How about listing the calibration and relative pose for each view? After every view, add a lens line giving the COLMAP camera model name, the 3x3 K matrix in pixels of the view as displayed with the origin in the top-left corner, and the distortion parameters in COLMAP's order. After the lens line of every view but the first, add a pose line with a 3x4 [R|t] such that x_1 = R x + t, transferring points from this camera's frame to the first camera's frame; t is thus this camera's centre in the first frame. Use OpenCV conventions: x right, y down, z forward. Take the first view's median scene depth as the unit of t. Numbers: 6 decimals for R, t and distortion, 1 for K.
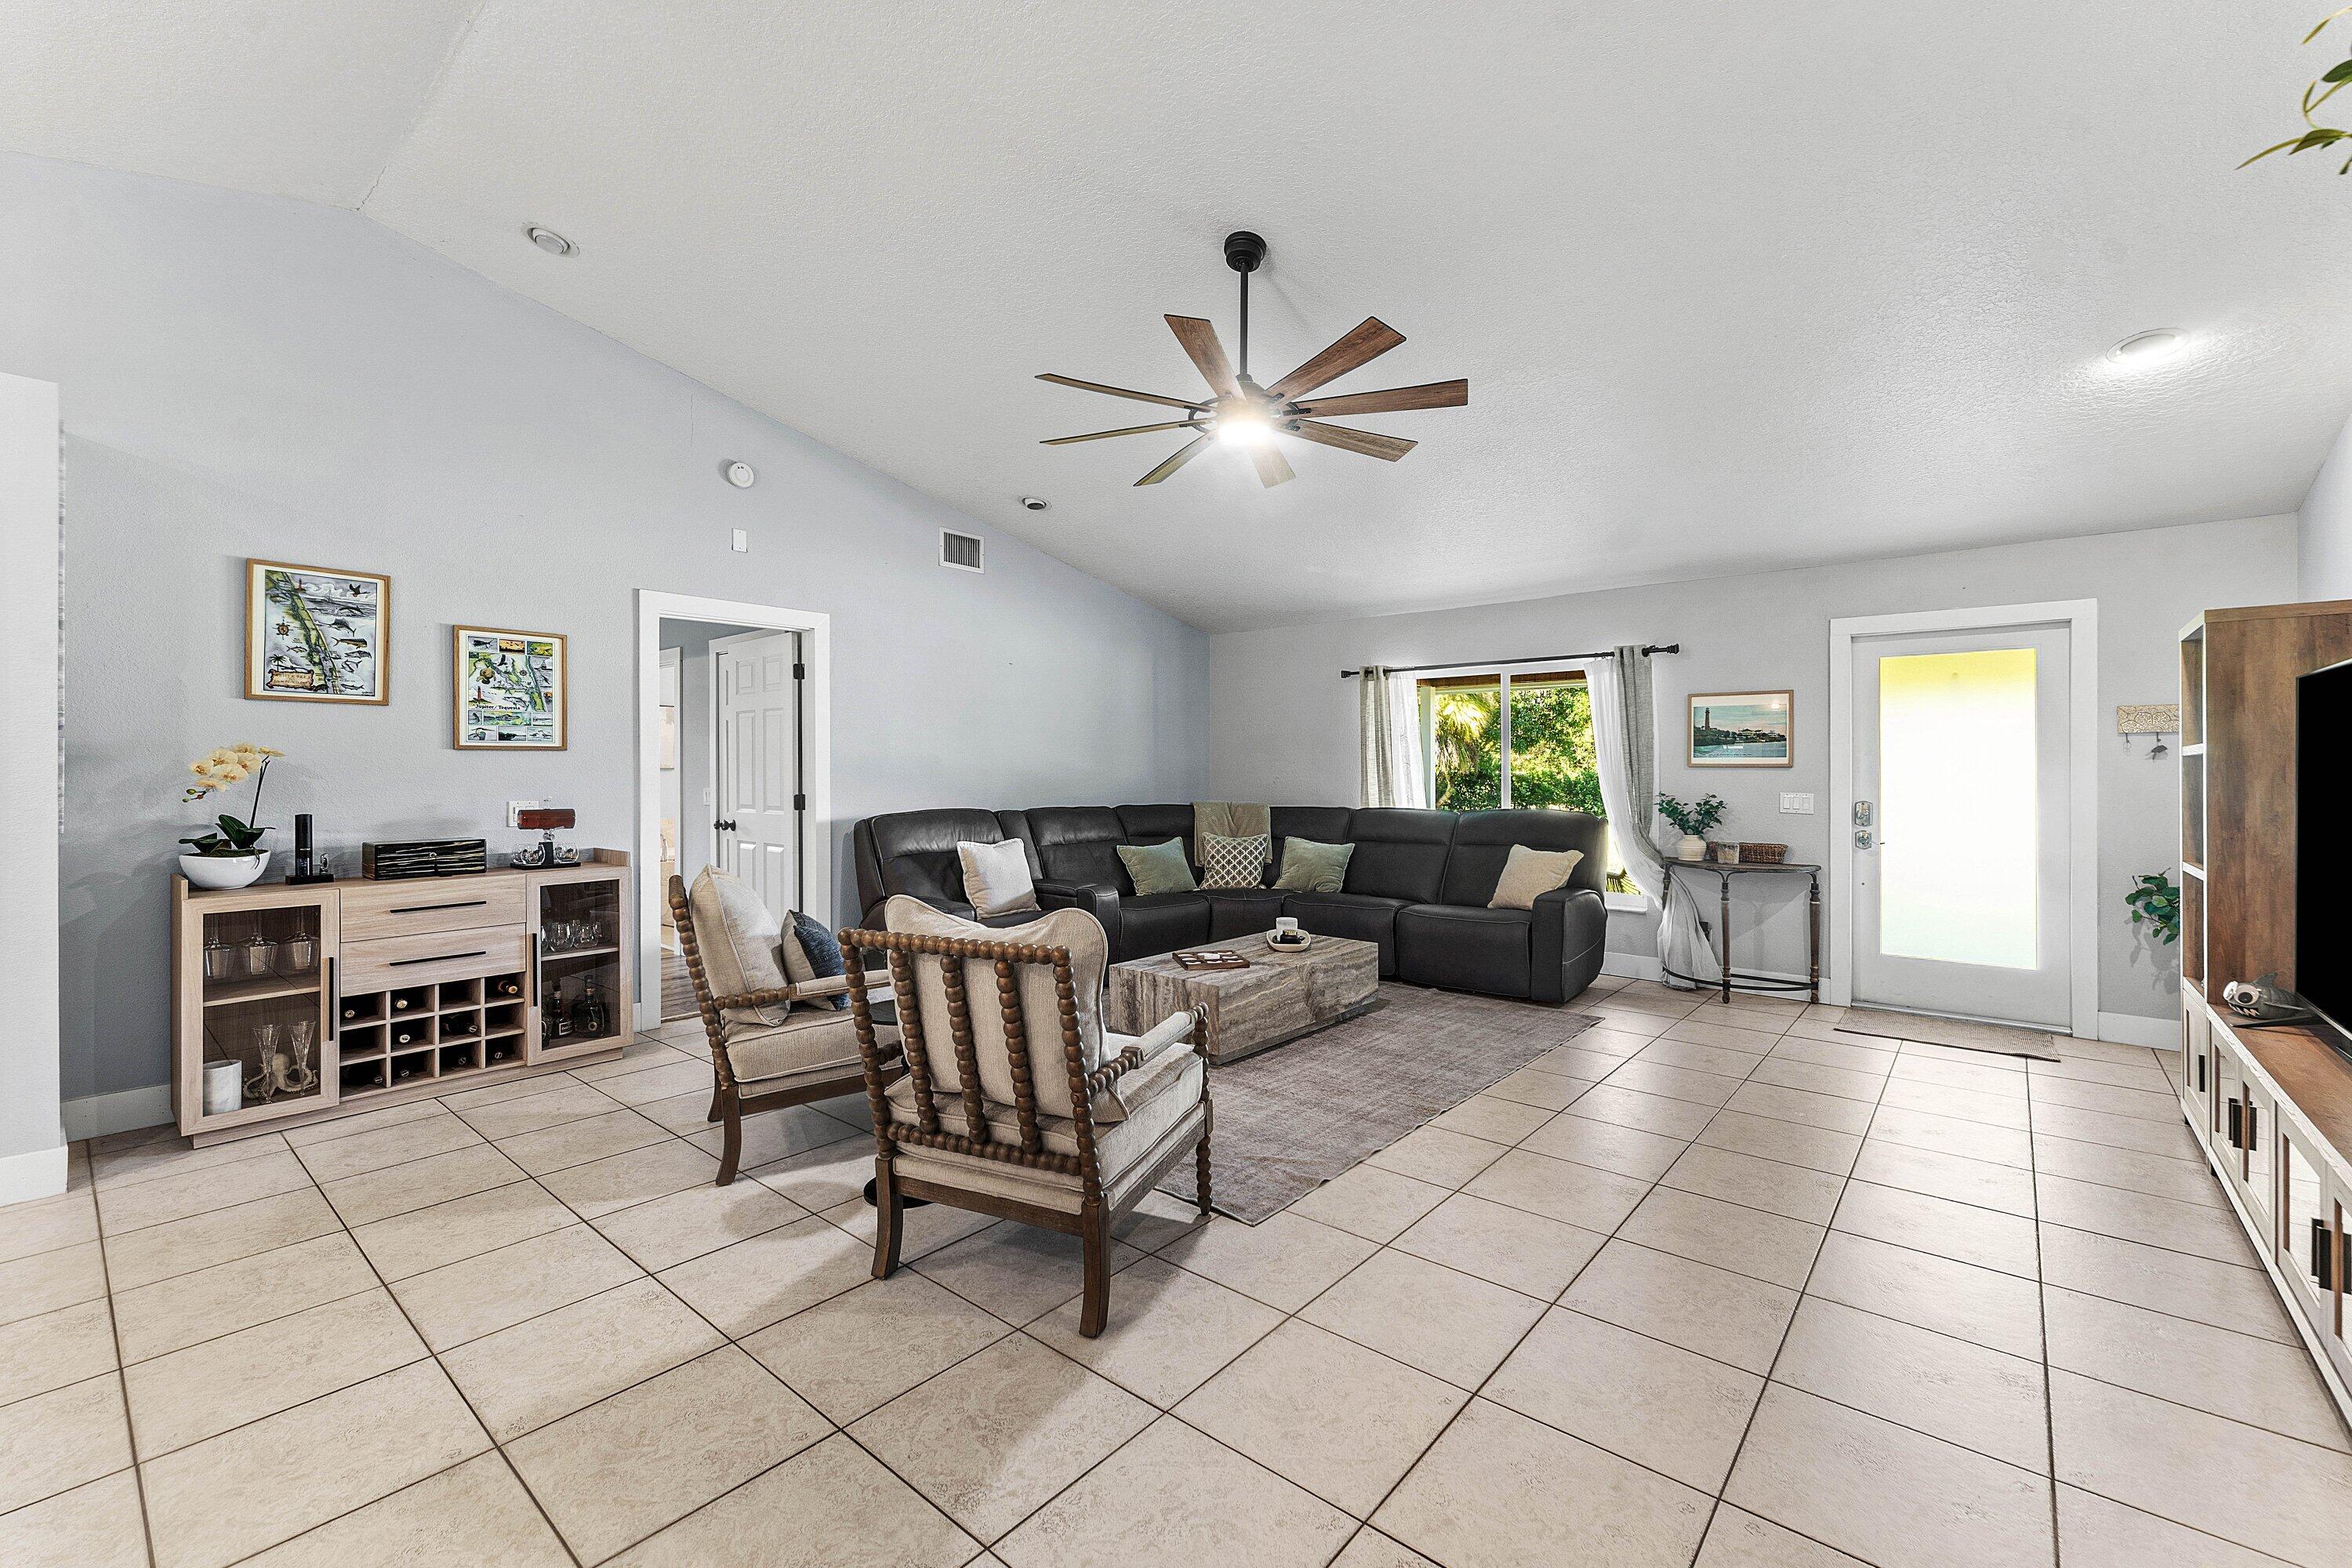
lens RADIAL K [[971.5, 0, 1176.0], [0, 971.5, 784.0], [0, 0, 1]] dist [-0.000489, -0.000025]
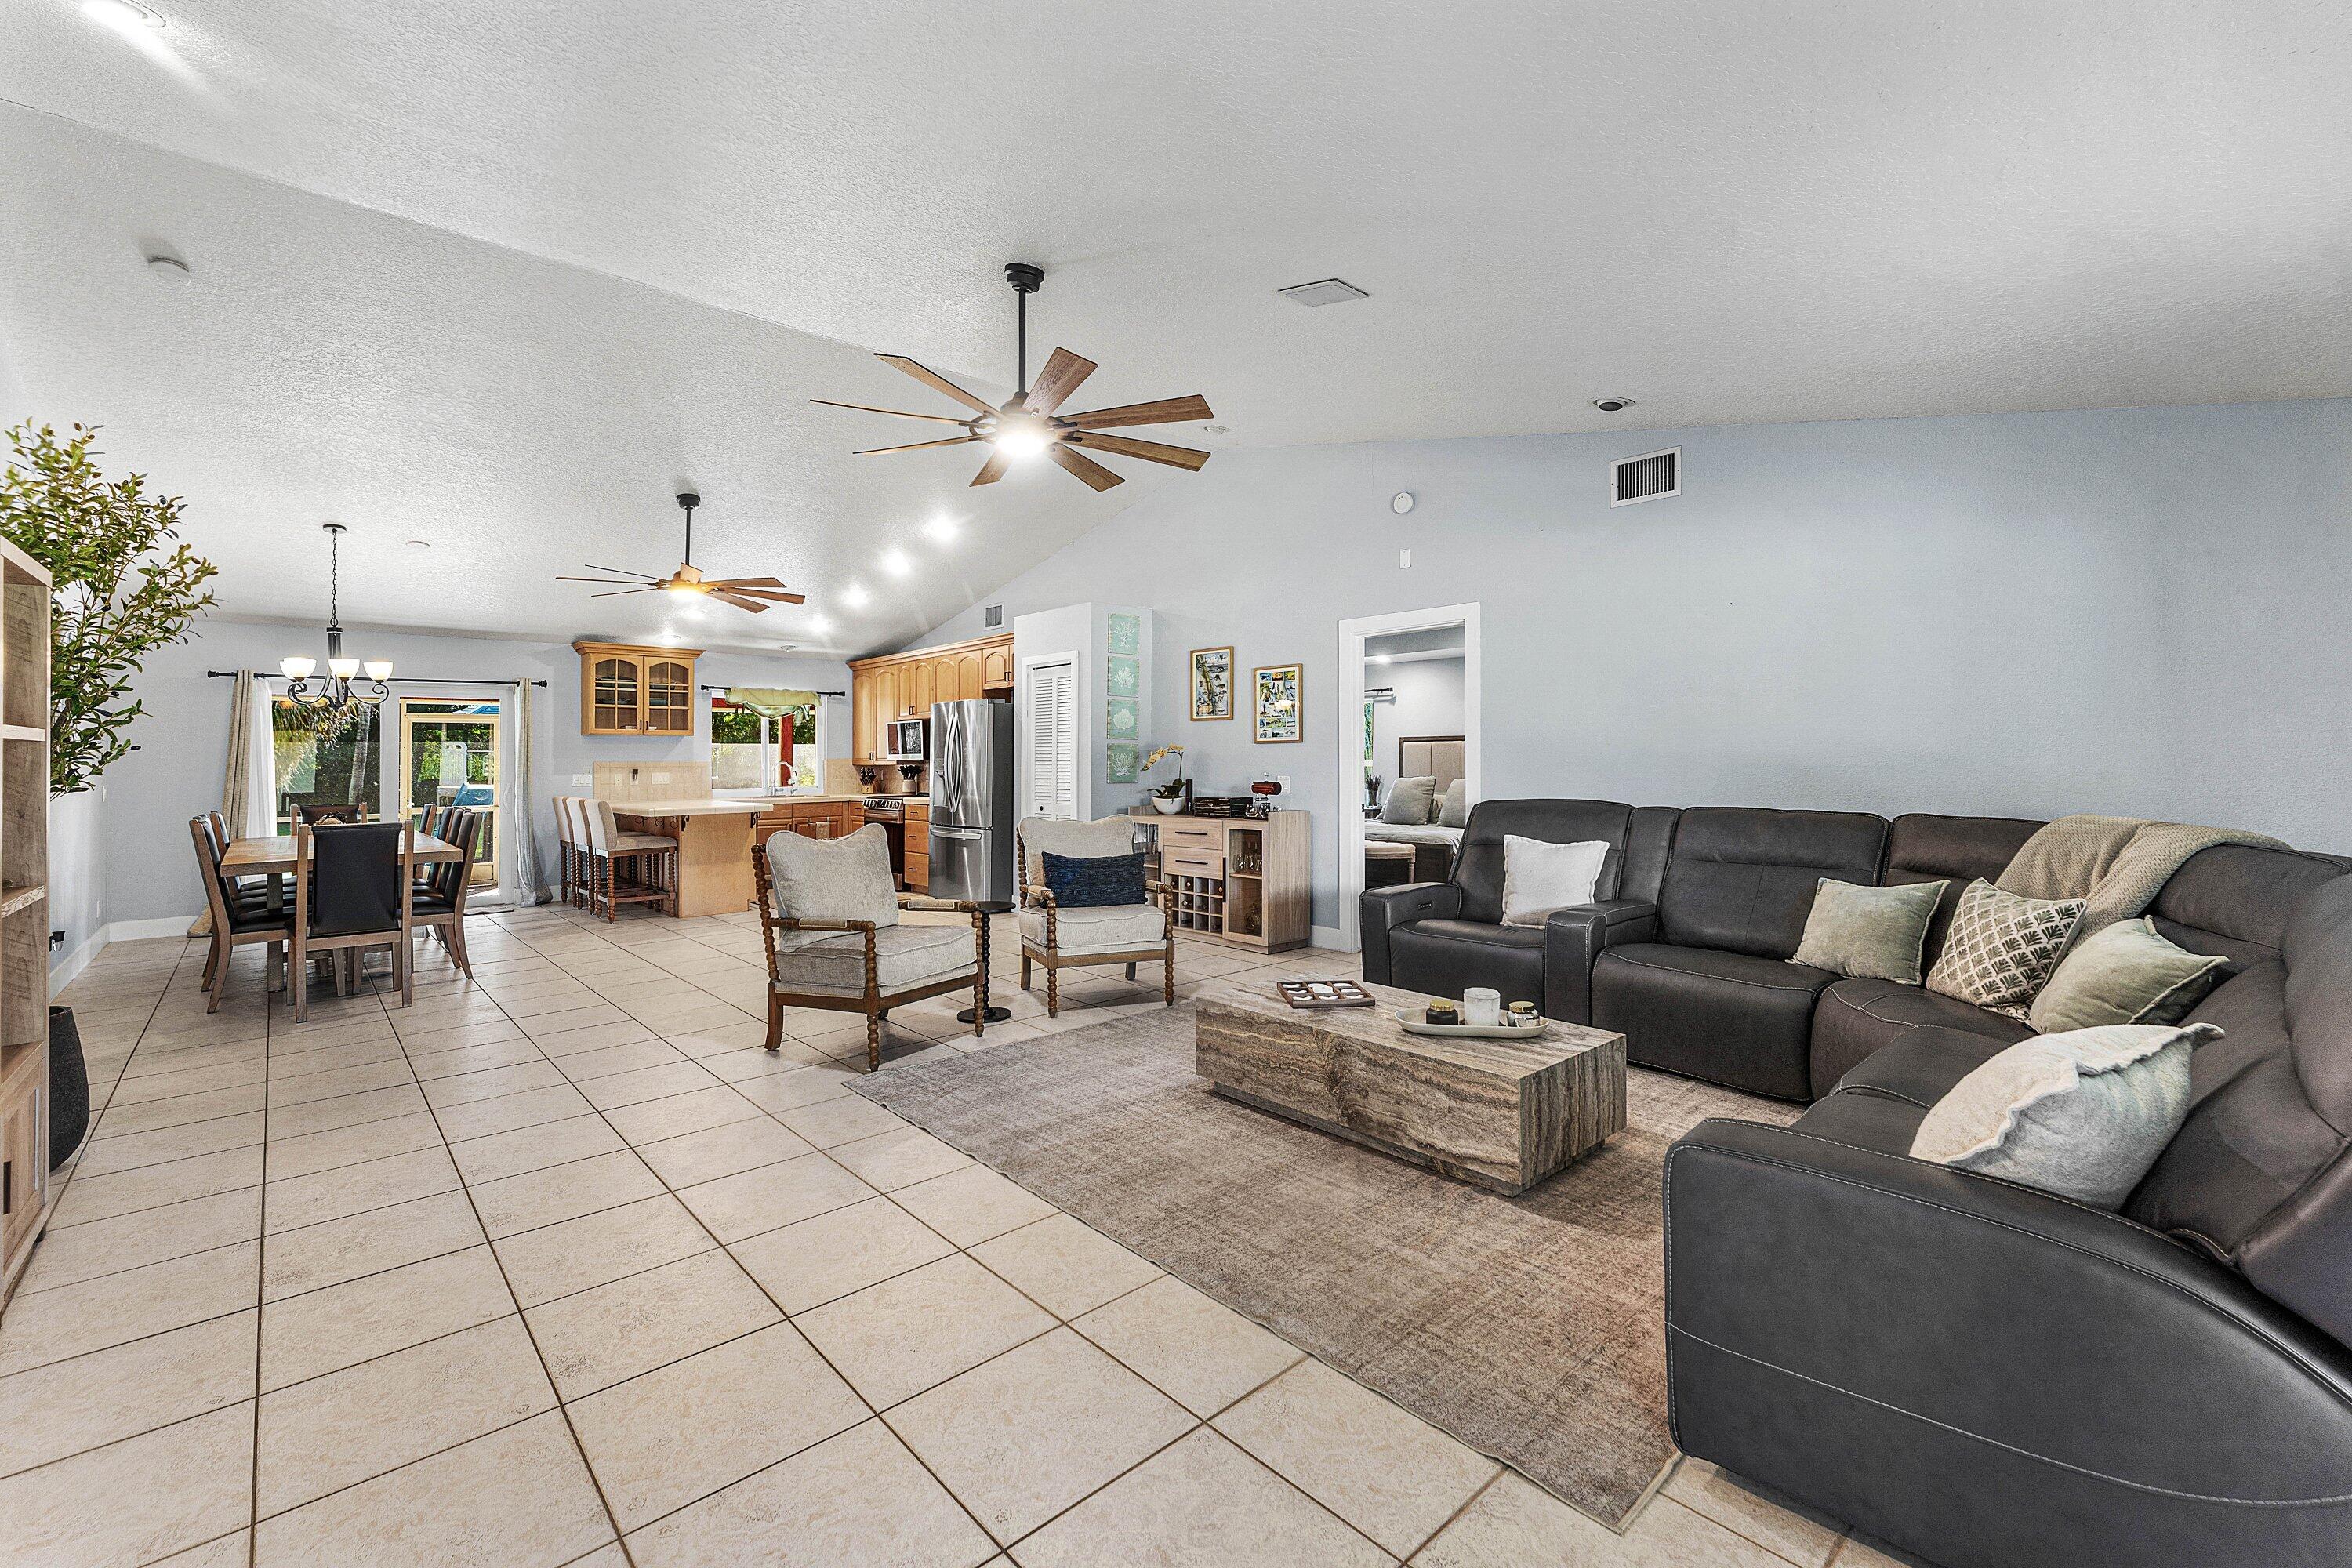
lens RADIAL K [[995.7, 0, 1186.0], [0, 995.7, 744.0], [0, 0, 1]] dist [-0.001108, -0.000510]
pose [[-0.116646, -0.012140, -0.993099, 0.941127], [-0.006590, 0.999913, -0.011449, -0.014832], [0.993152, 0.005209, -0.116716, 1.072308]]
